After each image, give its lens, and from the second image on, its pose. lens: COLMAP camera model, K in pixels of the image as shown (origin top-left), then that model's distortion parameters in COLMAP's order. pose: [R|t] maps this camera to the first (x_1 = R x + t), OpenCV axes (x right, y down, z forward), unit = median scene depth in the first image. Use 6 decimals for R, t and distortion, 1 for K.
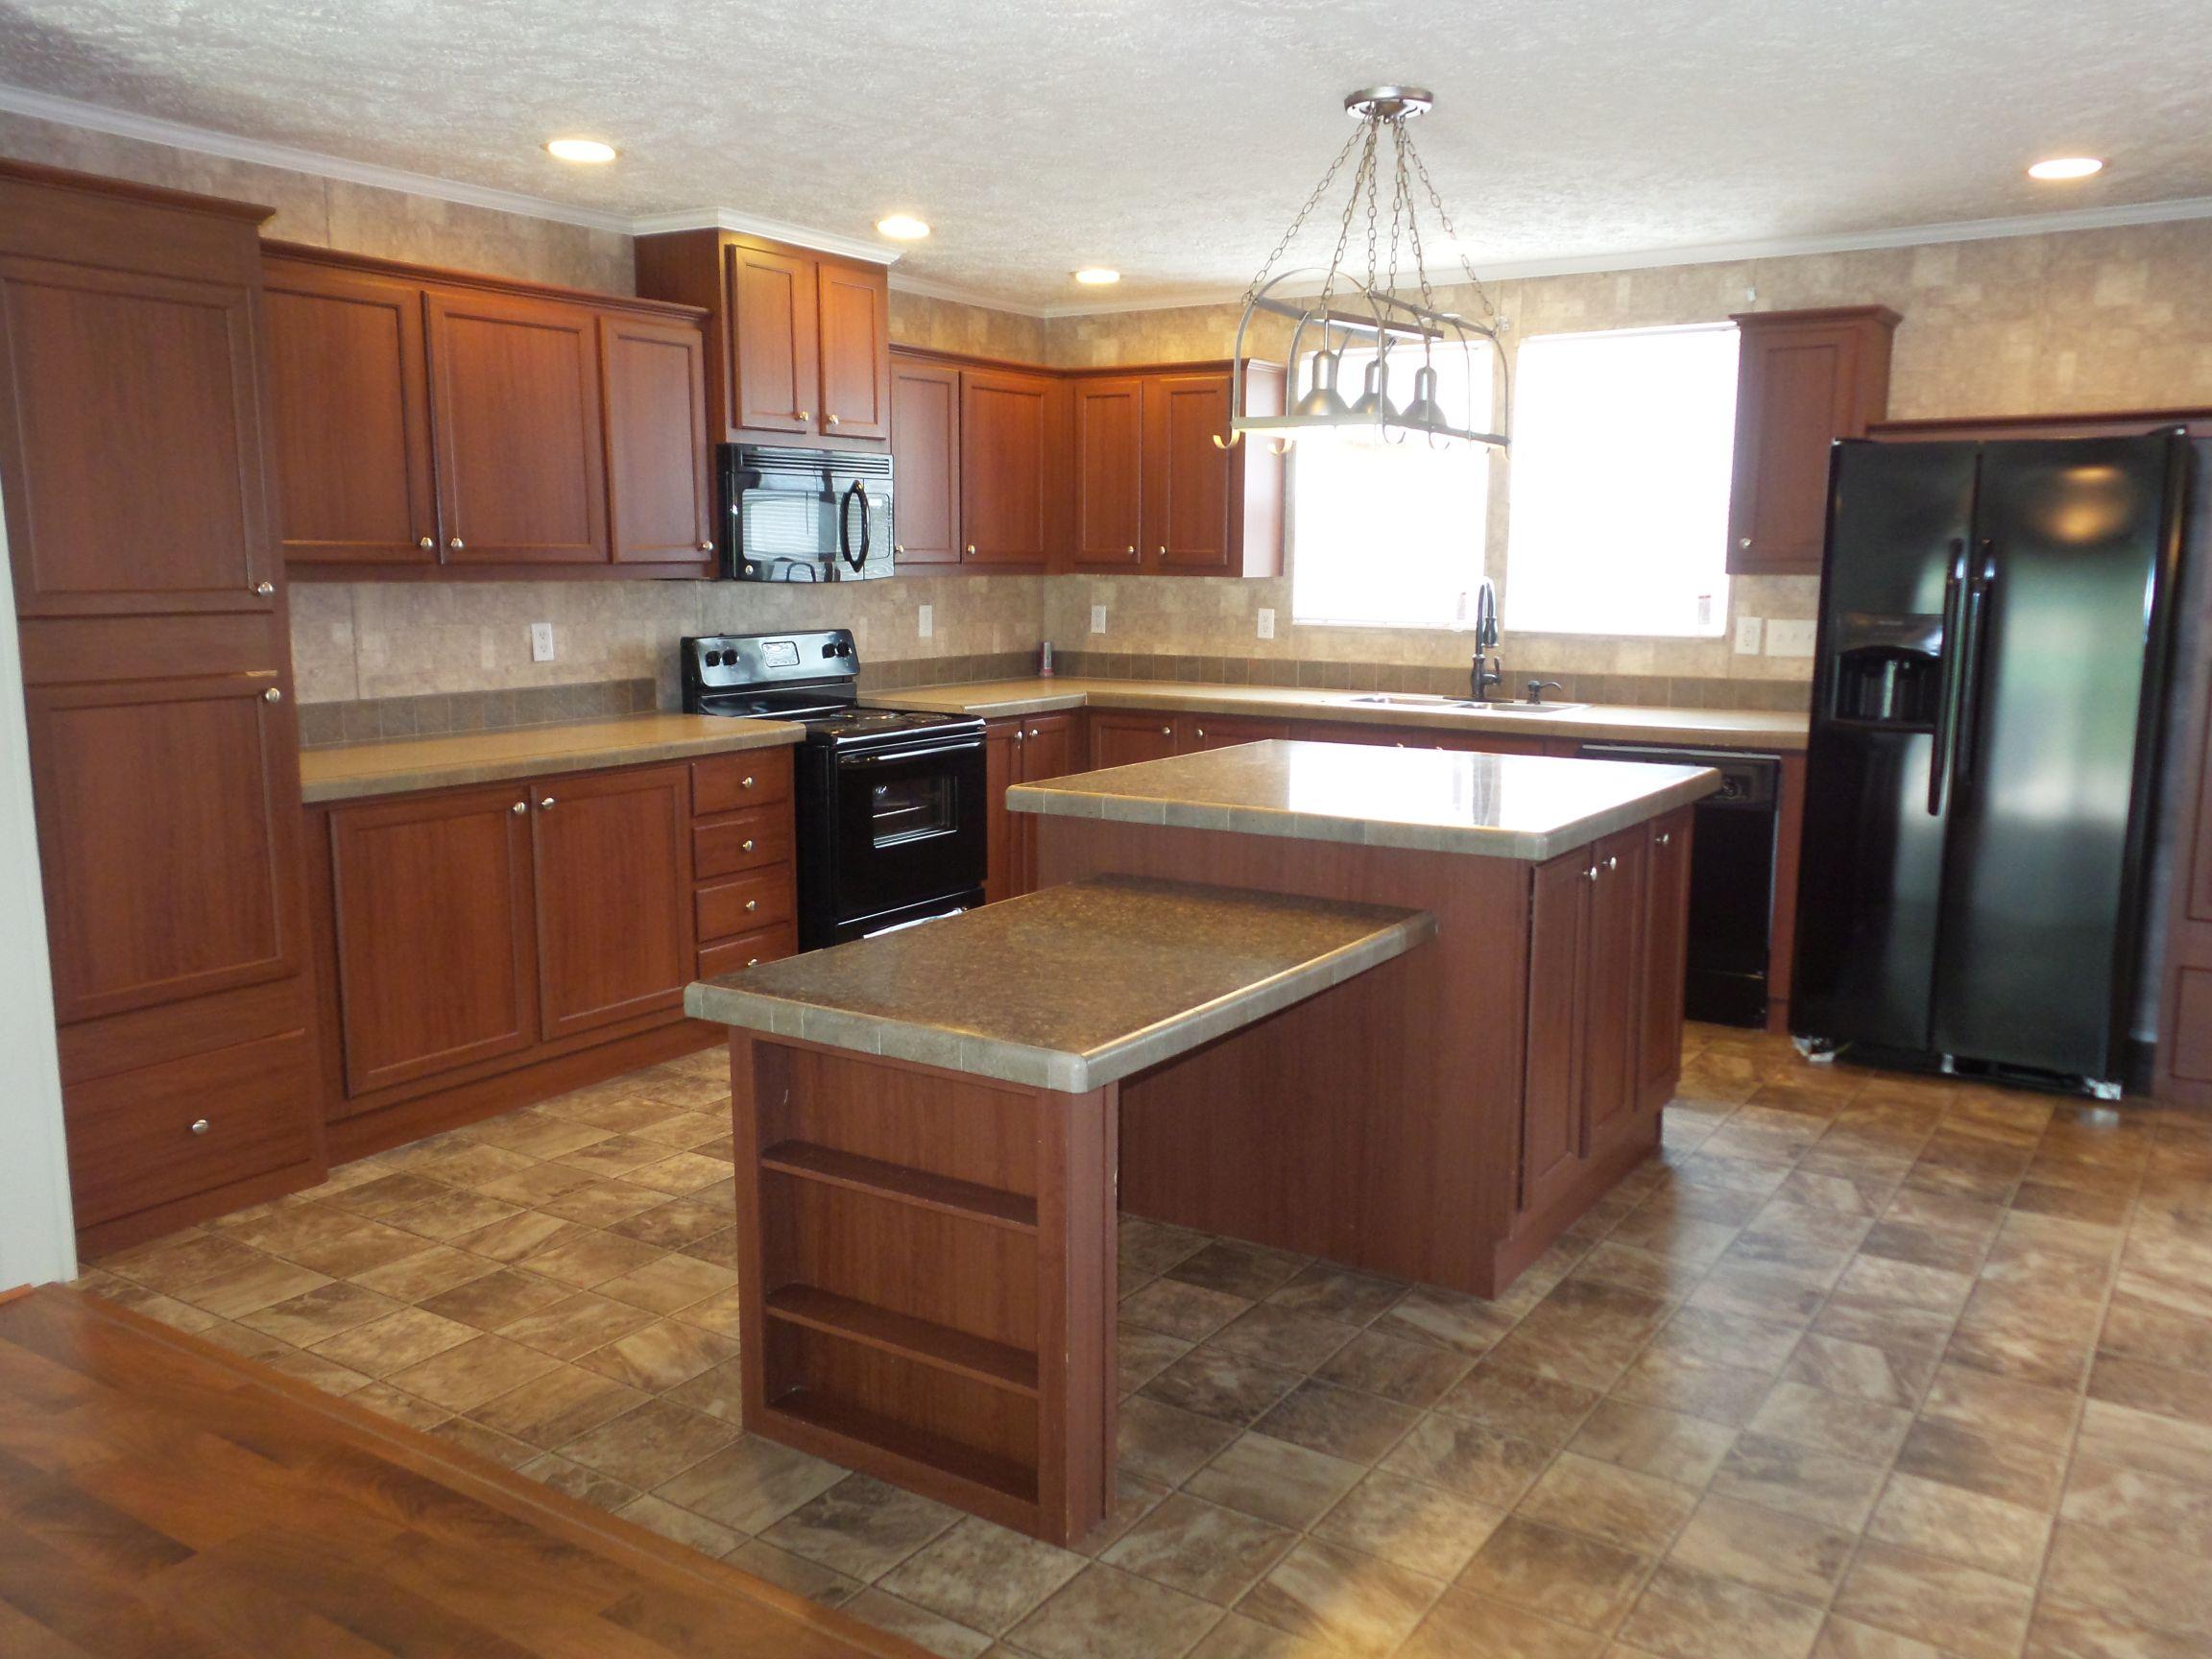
lens RADIAL K [[1762.7, 0, 1109.9], [0, 1762.7, 843.2], [0, 0, 1]] dist [0.031453, 0.001265]
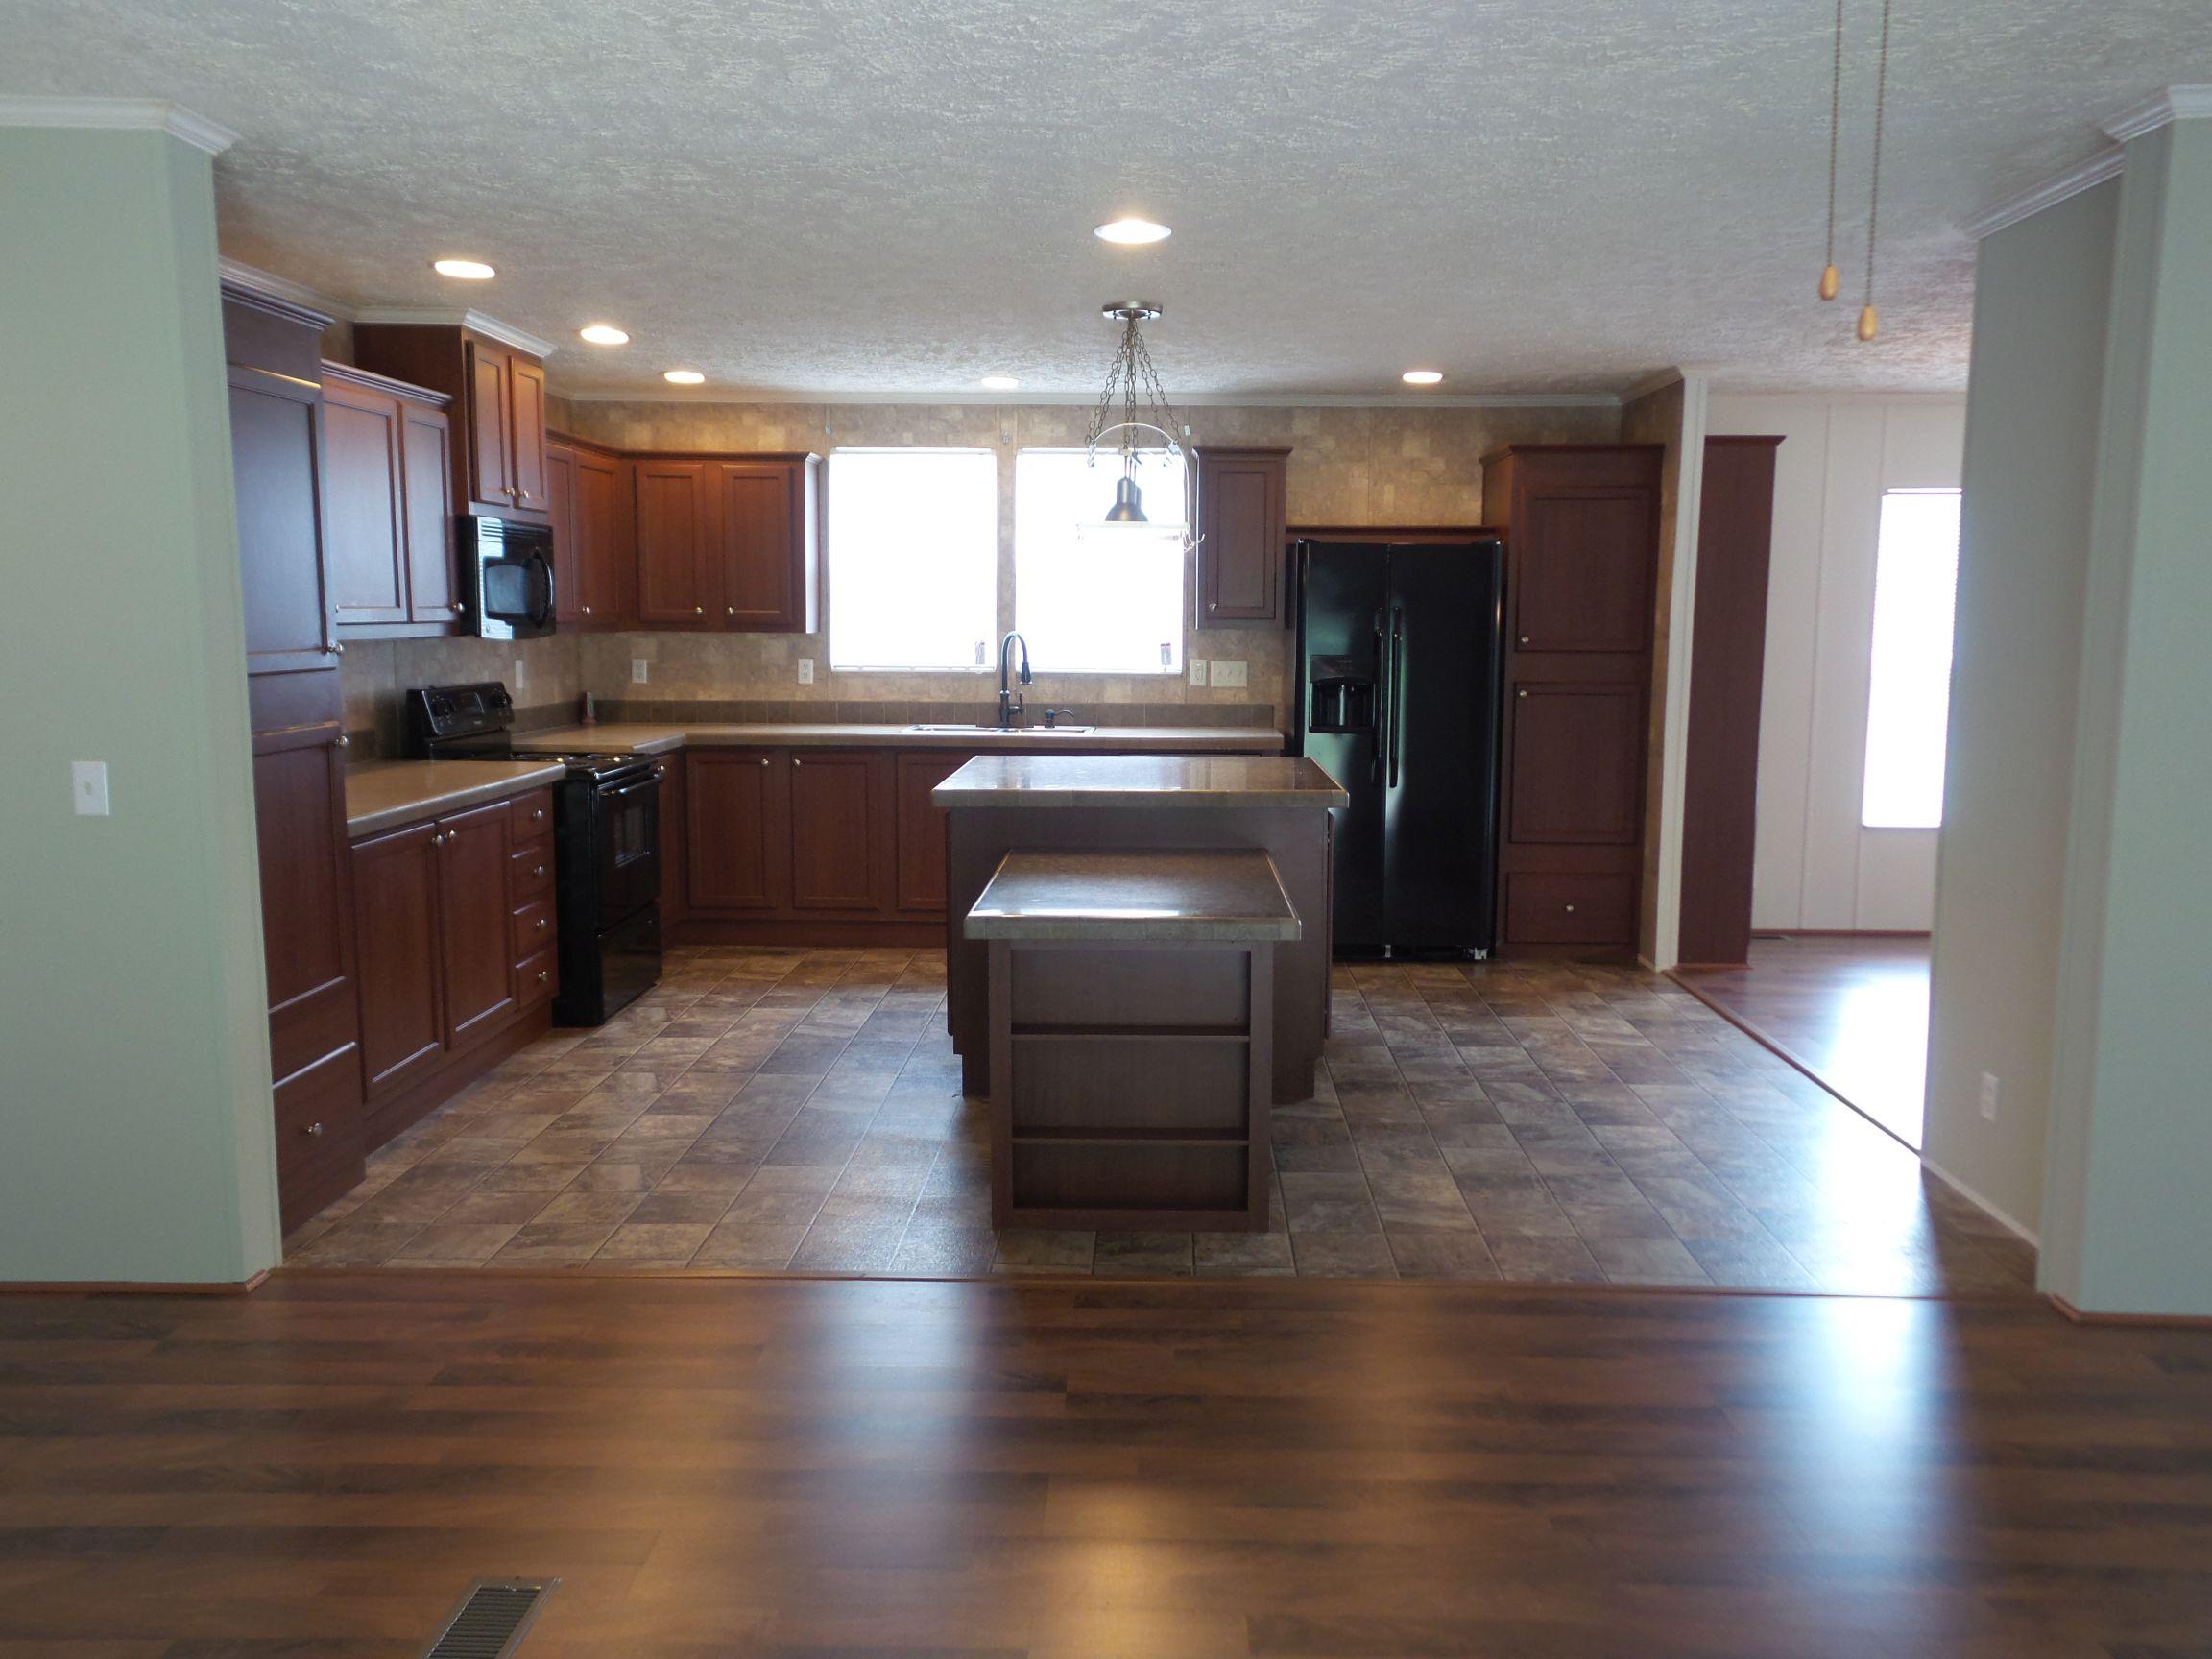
lens RADIAL K [[1780.2, 0, 1115.0], [0, 1780.2, 833.3], [0, 0, 1]] dist [0.005351, 0.061640]
pose [[0.850118, -0.064773, 0.522594, -0.480474], [0.082969, 0.996486, -0.011458, 0.020674], [-0.520015, 0.053100, 0.852505, -0.165719]]
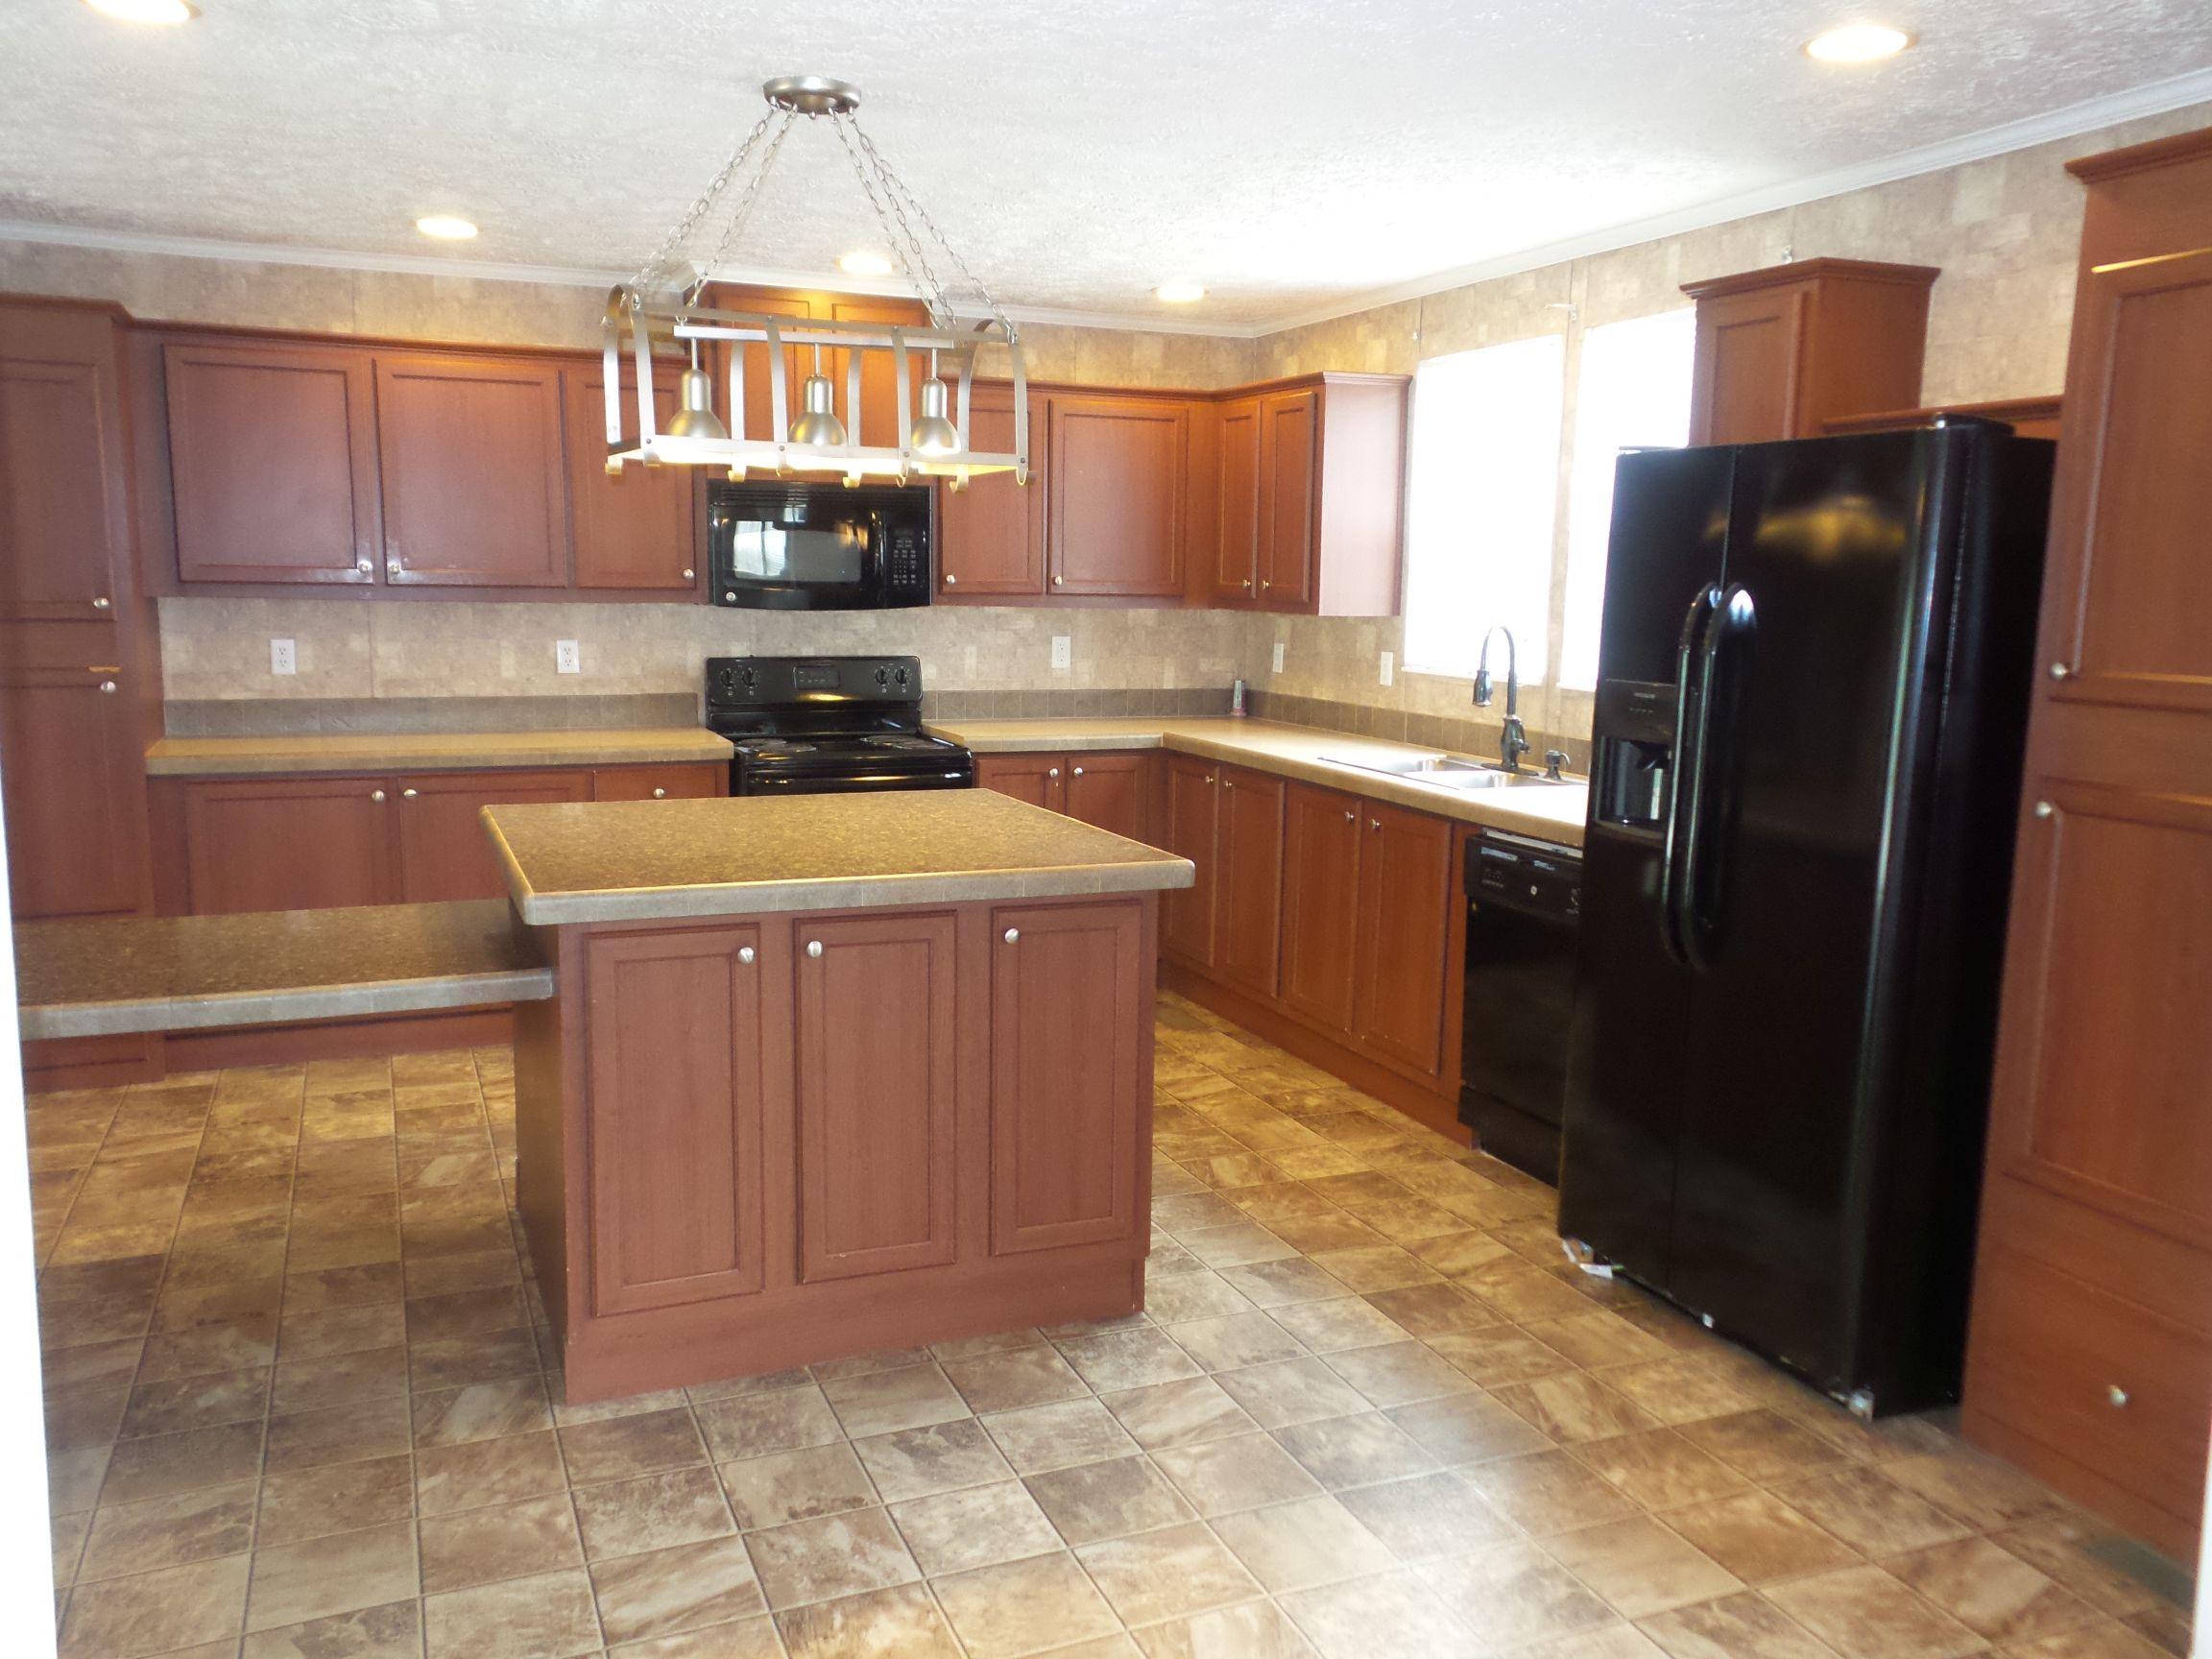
lens RADIAL K [[1762.7, 0, 1109.9], [0, 1762.7, 843.2], [0, 0, 1]] dist [0.031453, 0.001265]
pose [[0.830596, 0.093731, -0.548930, 0.606324], [-0.102624, 0.994614, 0.014550, -0.047087], [0.547338, 0.044248, 0.835741, 0.247556]]
